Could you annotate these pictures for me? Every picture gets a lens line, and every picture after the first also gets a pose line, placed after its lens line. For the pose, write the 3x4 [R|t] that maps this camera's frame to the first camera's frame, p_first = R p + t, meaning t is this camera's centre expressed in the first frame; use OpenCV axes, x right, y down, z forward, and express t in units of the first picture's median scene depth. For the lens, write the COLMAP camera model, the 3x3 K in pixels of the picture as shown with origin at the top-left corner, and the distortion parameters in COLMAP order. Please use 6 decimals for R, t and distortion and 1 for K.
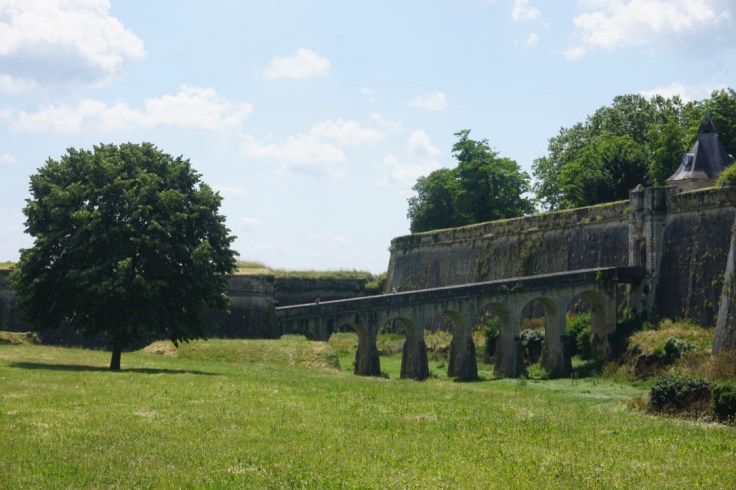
lens RADIAL K [[1119.9, 0, 368.0], [0, 1119.9, 245.0], [0, 0, 1]] dist [0.011032, -0.009408]
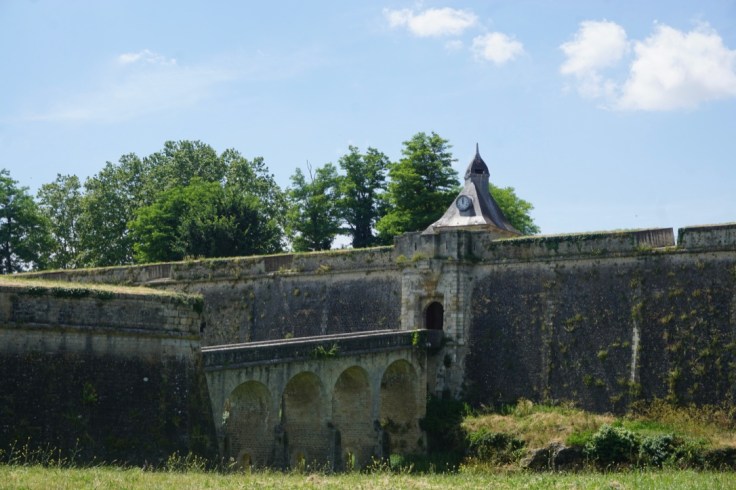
lens RADIAL K [[1119.9, 0, 368.0], [0, 1119.9, 245.0], [0, 0, 1]] dist [0.011032, -0.009408]
pose [[0.835360, 0.093895, 0.541625, -0.225161], [-0.053927, 0.994549, -0.089241, 0.032821], [-0.547052, 0.045340, 0.835870, 0.393377]]
